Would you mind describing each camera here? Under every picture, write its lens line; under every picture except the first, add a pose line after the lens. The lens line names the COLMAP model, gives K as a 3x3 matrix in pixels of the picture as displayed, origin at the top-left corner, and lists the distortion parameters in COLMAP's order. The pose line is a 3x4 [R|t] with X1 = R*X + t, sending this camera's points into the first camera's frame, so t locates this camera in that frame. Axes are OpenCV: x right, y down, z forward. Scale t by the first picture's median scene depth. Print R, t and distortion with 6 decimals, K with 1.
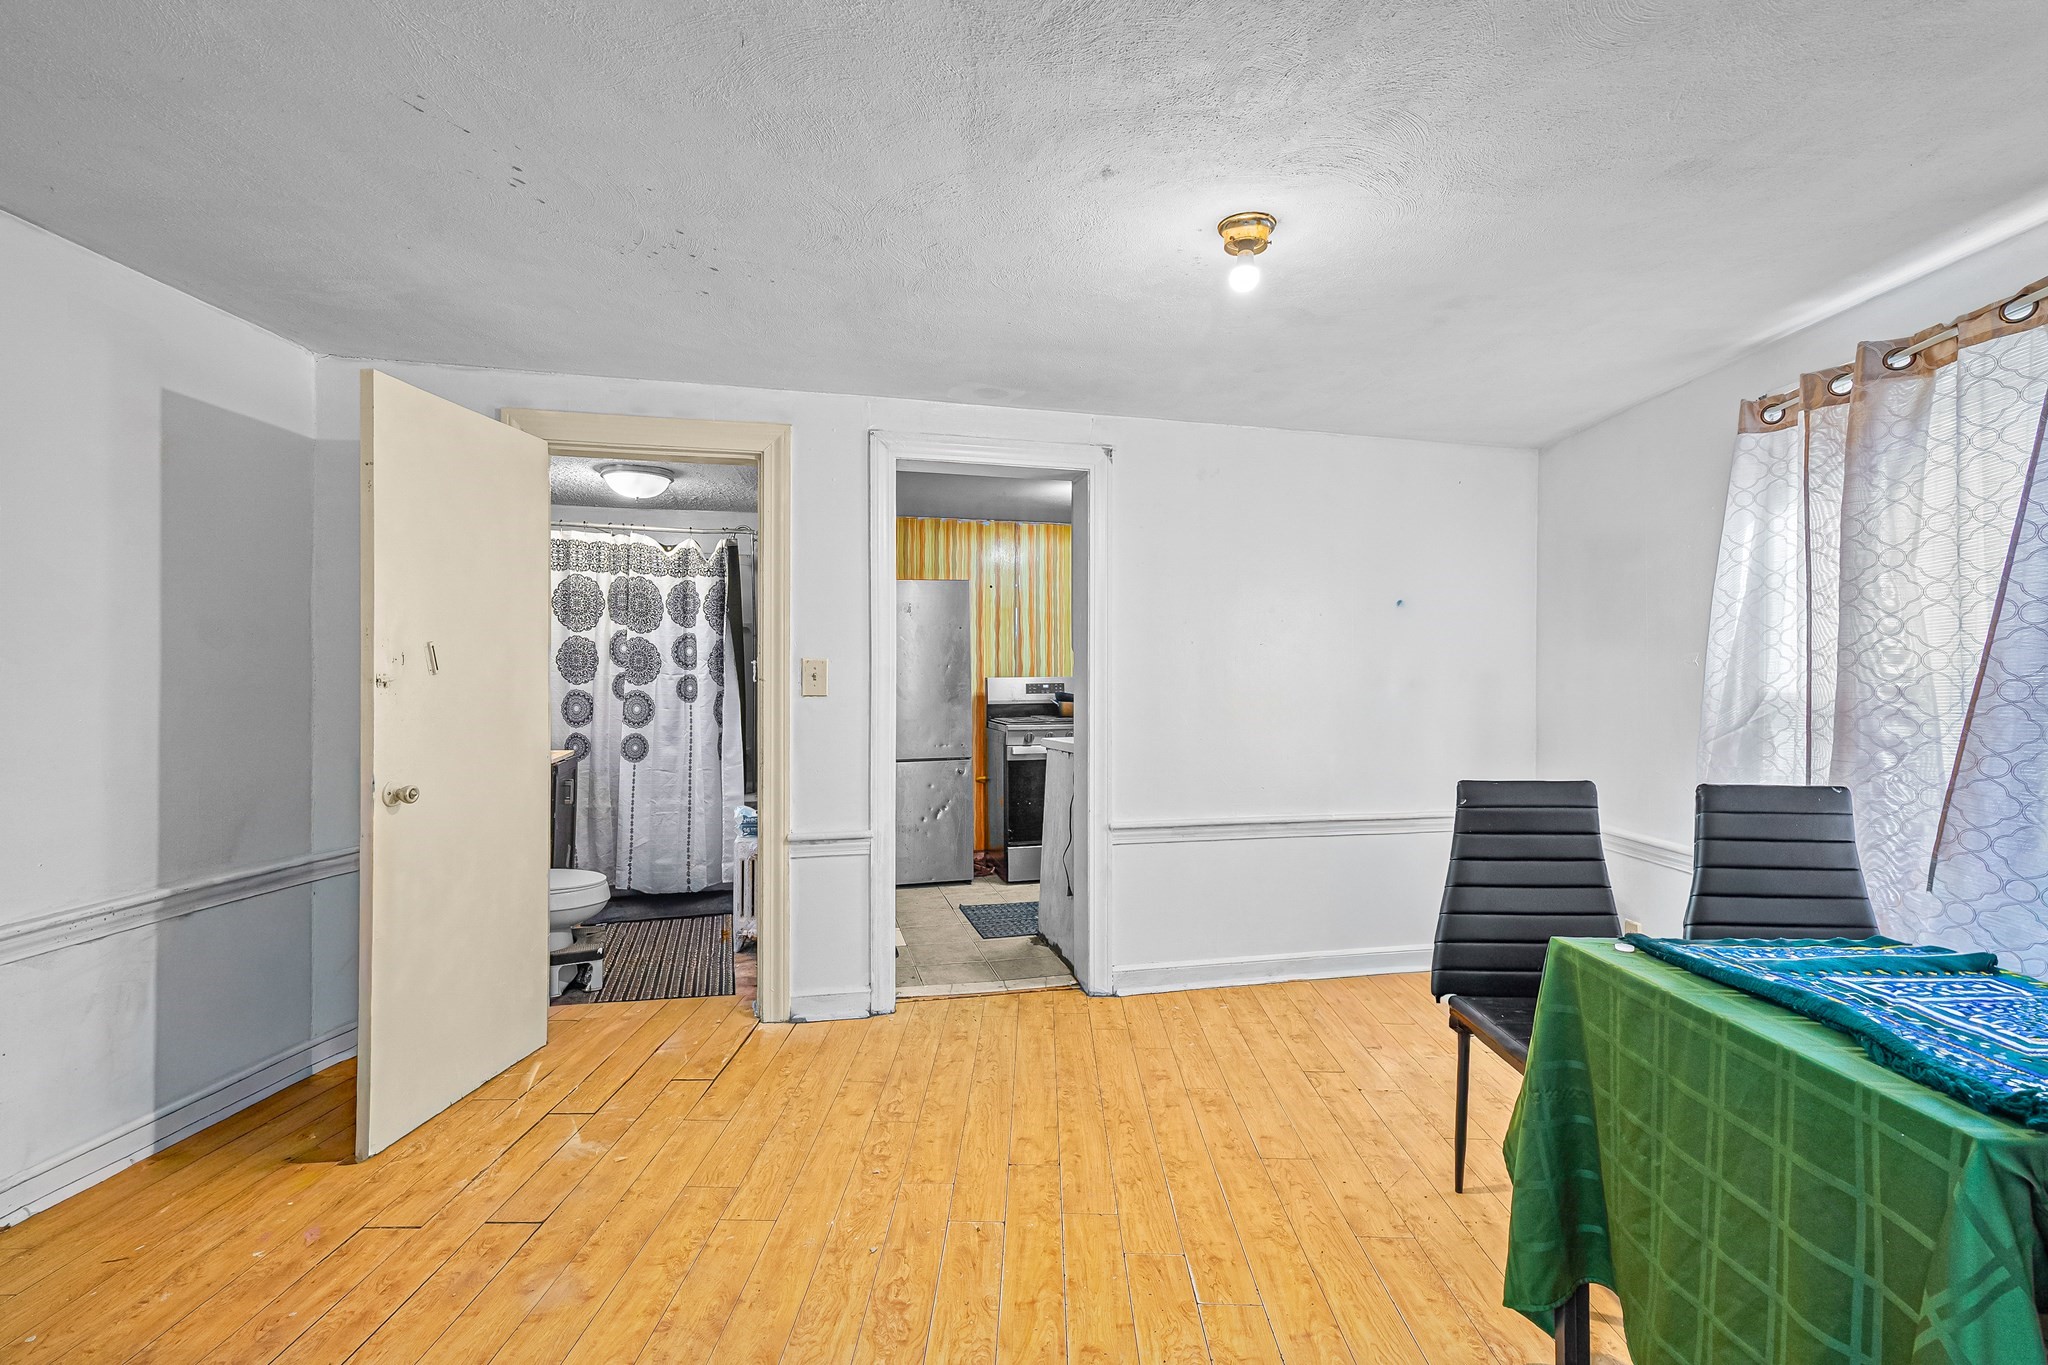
lens RADIAL K [[924.4, 0, 1012.4], [0, 924.4, 675.1], [0, 0, 1]] dist [0.023165, 0.000254]
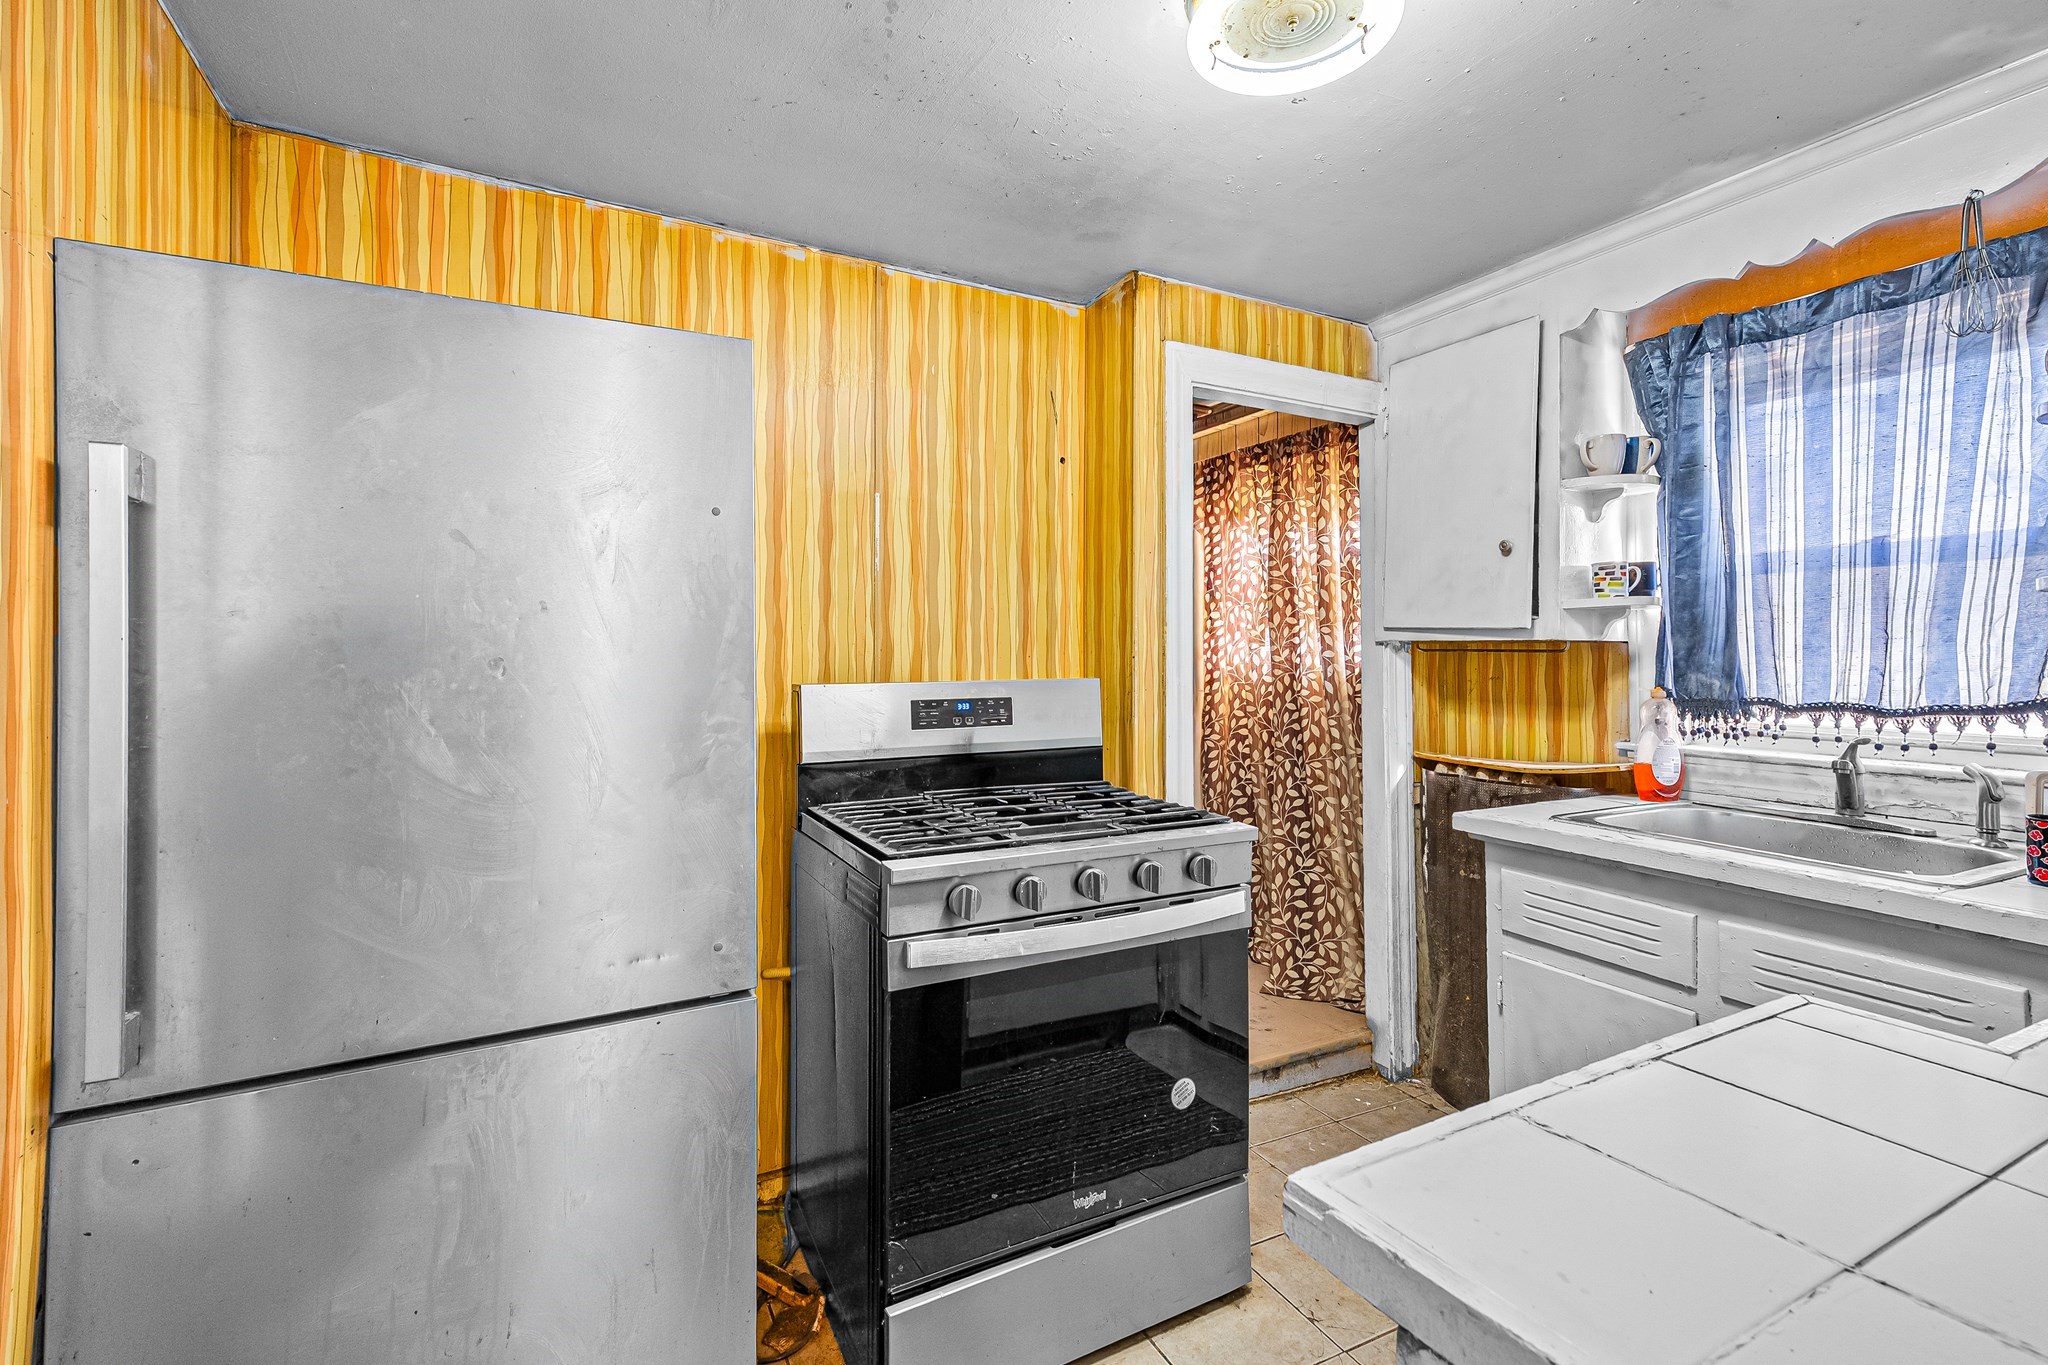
lens RADIAL K [[908.1, 0, 1012.9], [0, 908.1, 641.1], [0, 0, 1]] dist [0.022028, 0.000087]
pose [[0.970309, 0.005650, 0.241802, -0.057555], [-0.003616, 0.999954, -0.008857, -0.019147], [-0.241841, 0.007720, 0.970285, 1.162851]]
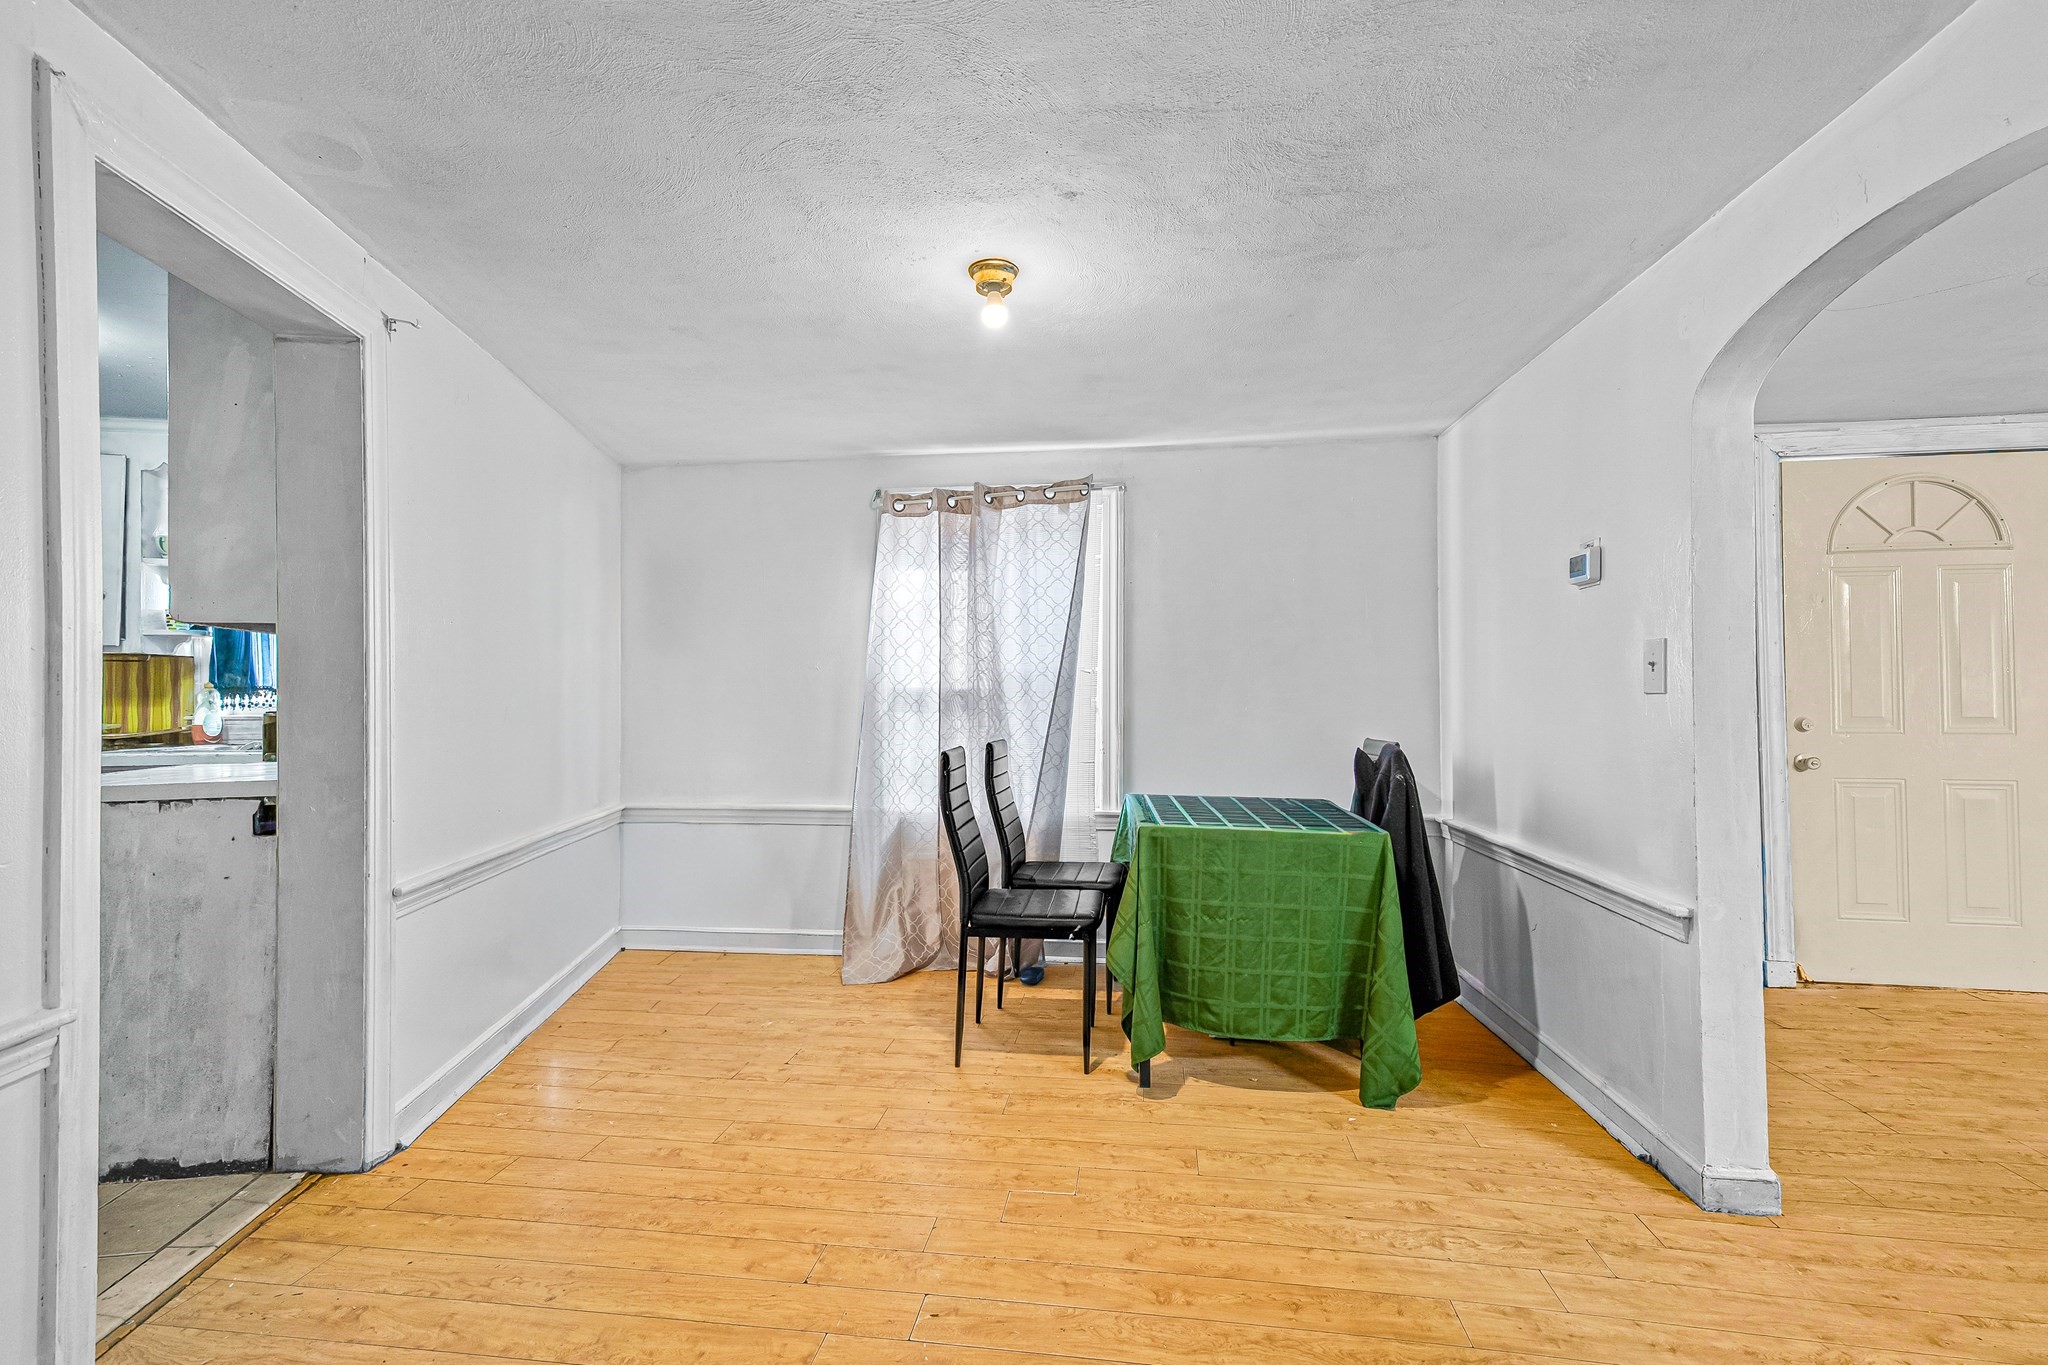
lens RADIAL K [[930.2, 0, 1024.0], [0, 930.2, 682.5], [0, 0, 1]] dist [0.025721, 0.000315]
pose [[0.108132, 0.014549, 0.994030, -0.544550], [0.000769, 0.999891, -0.014718, 0.026313], [-0.994136, 0.002356, 0.108109, 0.517168]]
